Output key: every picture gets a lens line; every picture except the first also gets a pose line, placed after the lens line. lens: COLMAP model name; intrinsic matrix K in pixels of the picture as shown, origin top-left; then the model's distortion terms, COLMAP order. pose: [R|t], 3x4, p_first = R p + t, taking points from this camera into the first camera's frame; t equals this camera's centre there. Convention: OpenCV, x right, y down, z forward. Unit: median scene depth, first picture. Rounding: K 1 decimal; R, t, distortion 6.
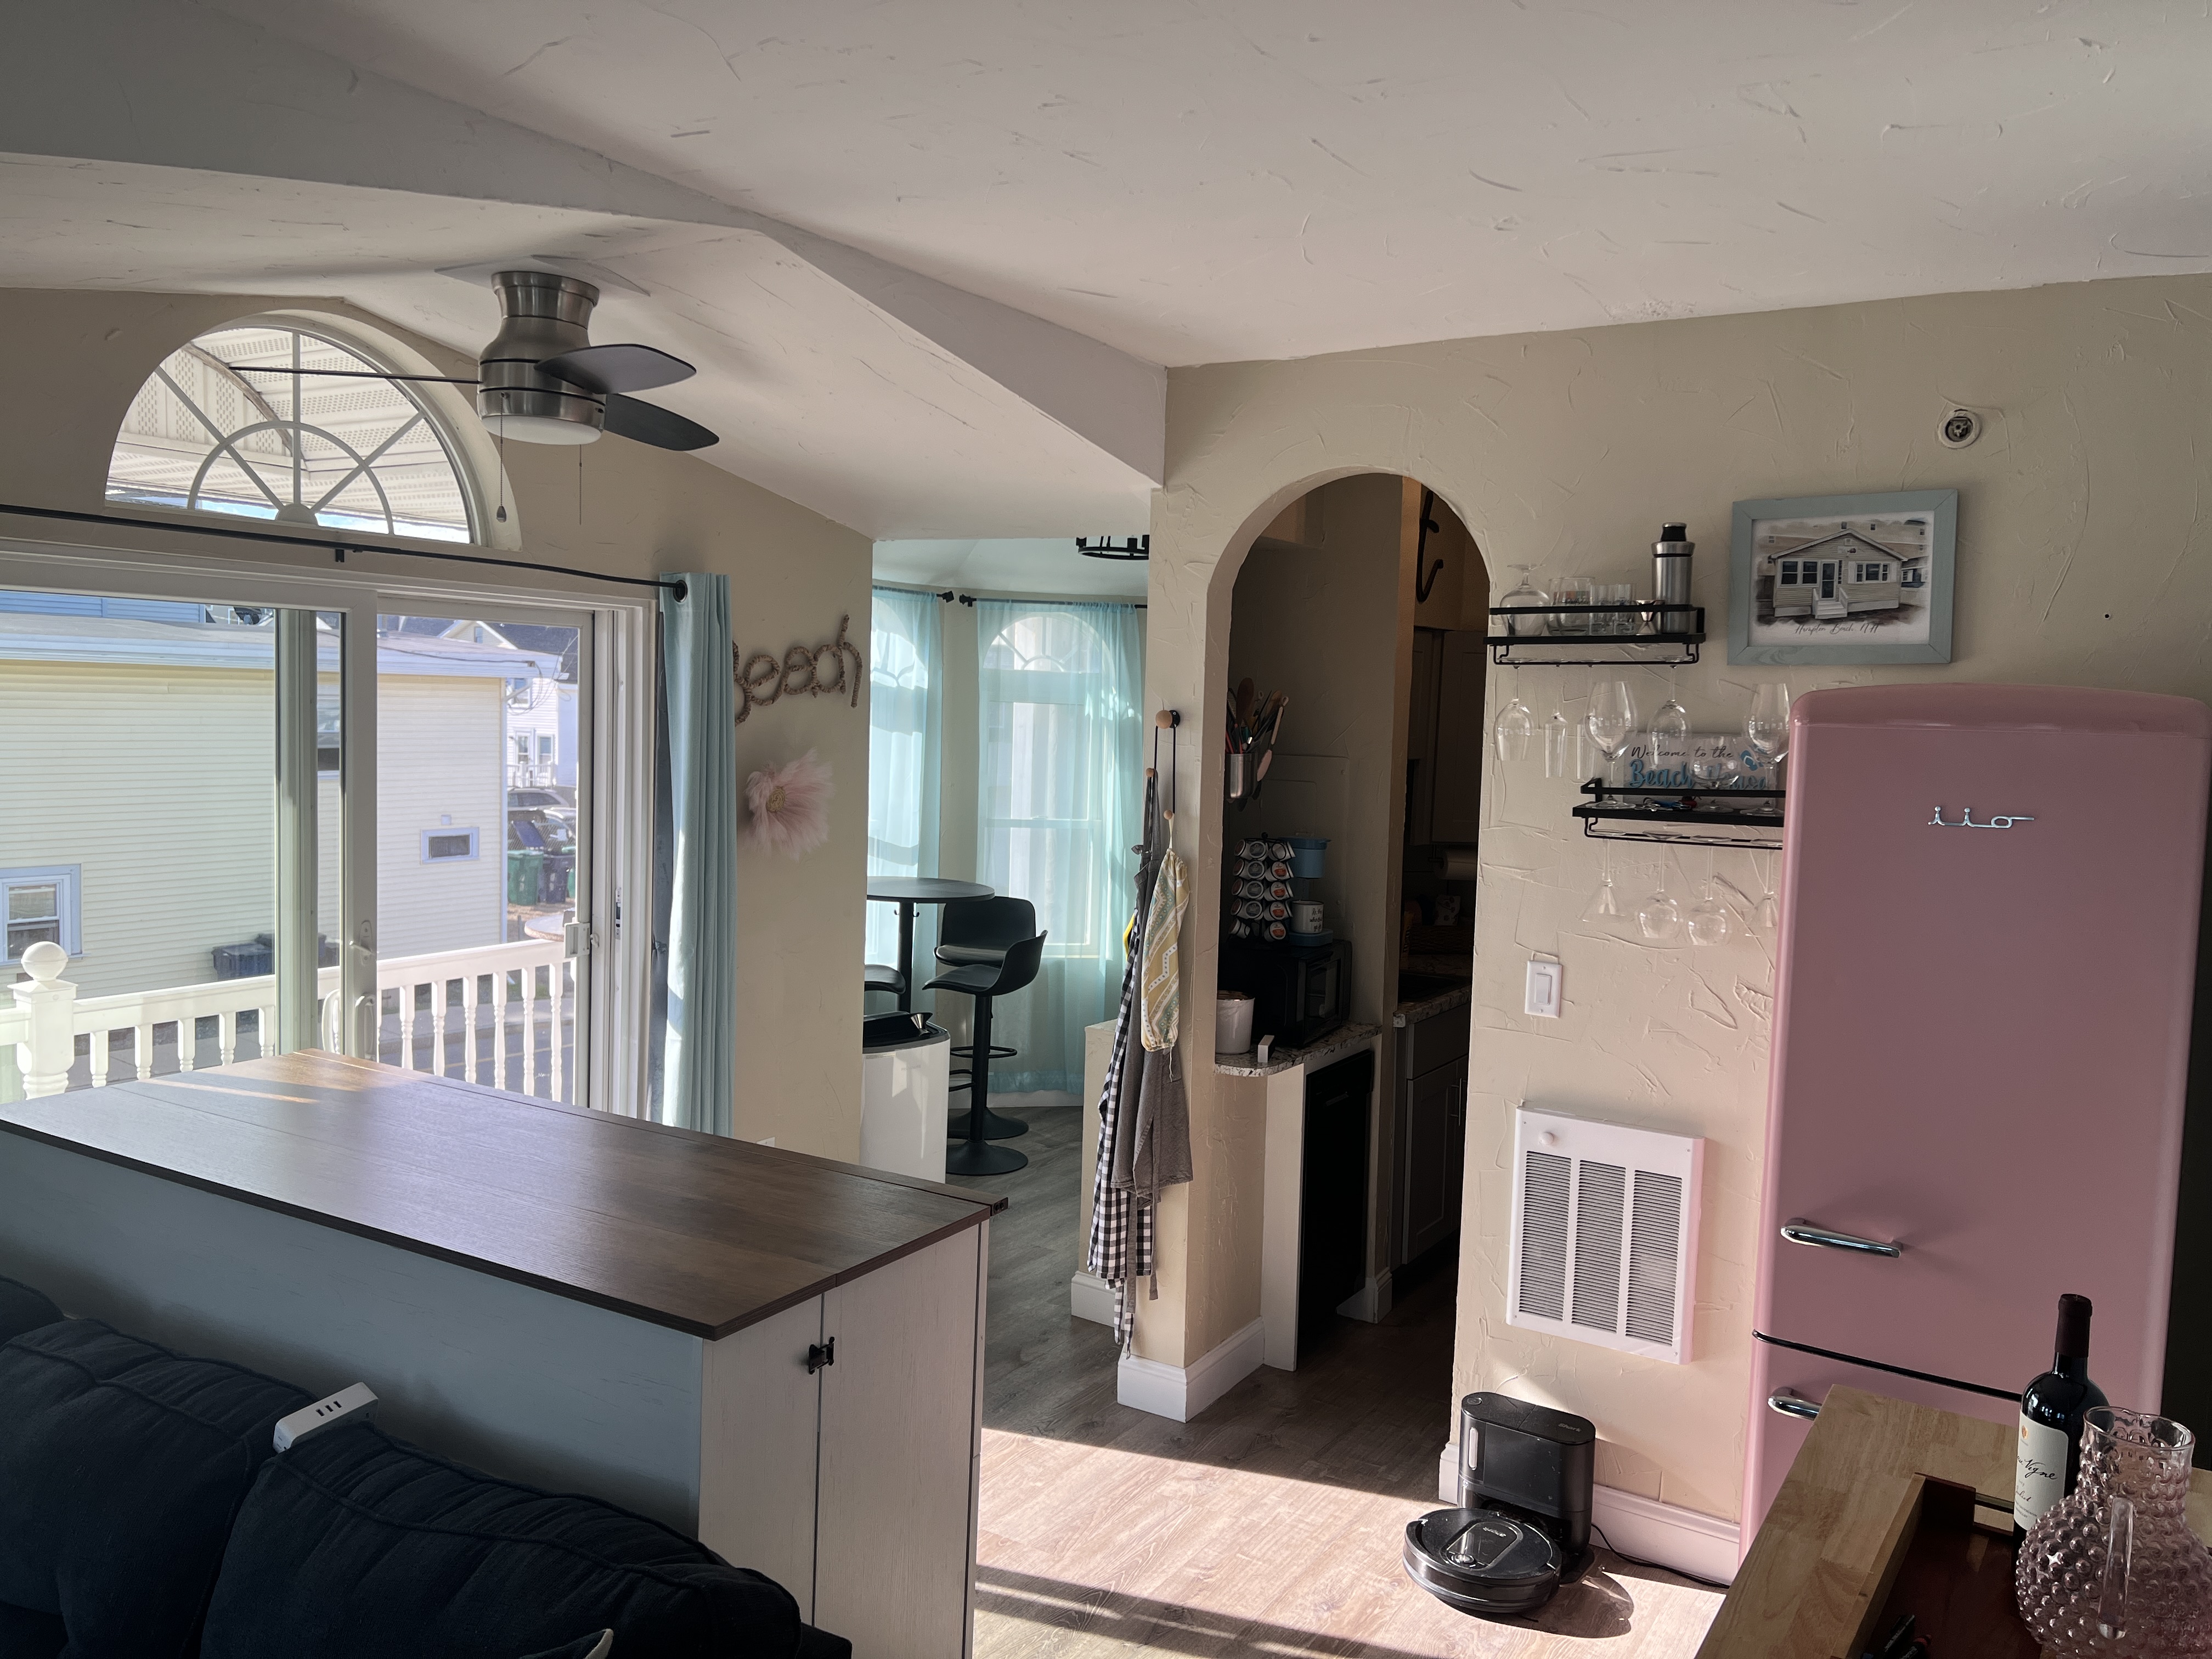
lens RADIAL K [[1626.6, 0, 1124.8], [0, 1626.6, 826.8], [0, 0, 1]] dist [0.032762, -0.037212]
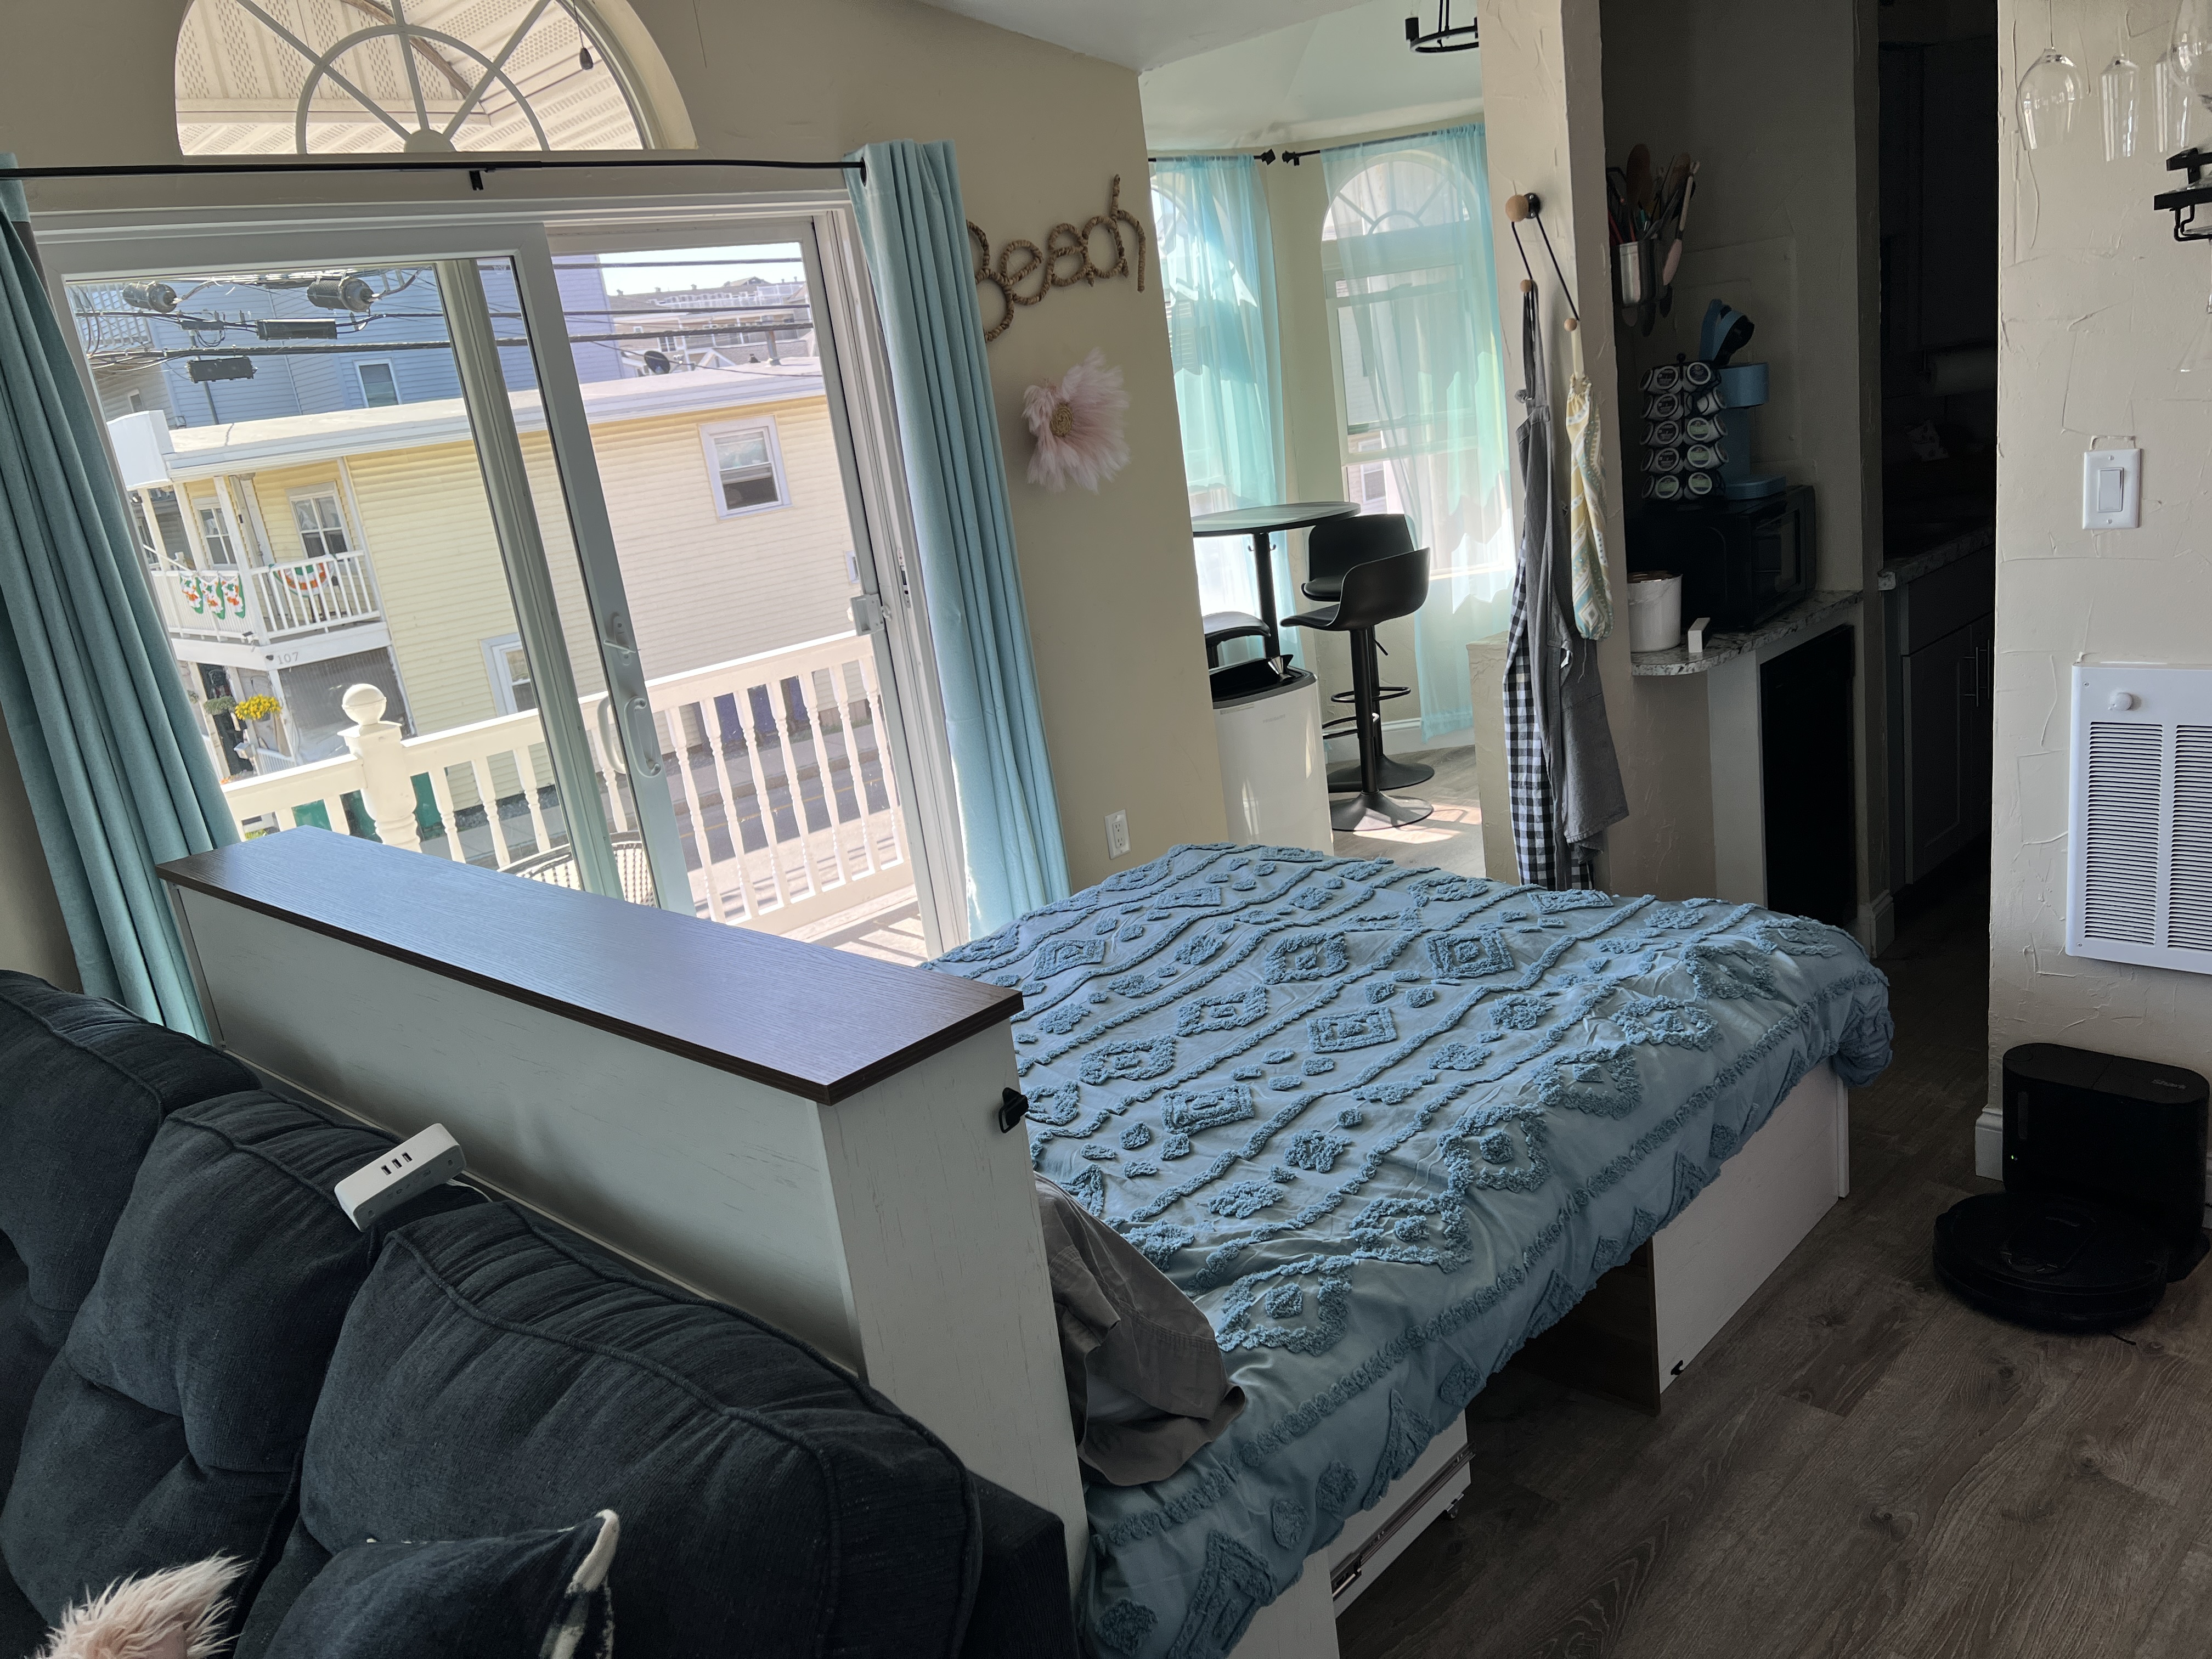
lens RADIAL K [[1626.6, 0, 1100.4], [0, 1626.6, 850.8], [0, 0, 1]] dist [0.032762, -0.037212]
pose [[0.953600, -0.090456, -0.287168, 0.028185], [0.149412, 0.970244, 0.190532, 0.043930], [0.261388, -0.224598, 0.938740, 0.169424]]
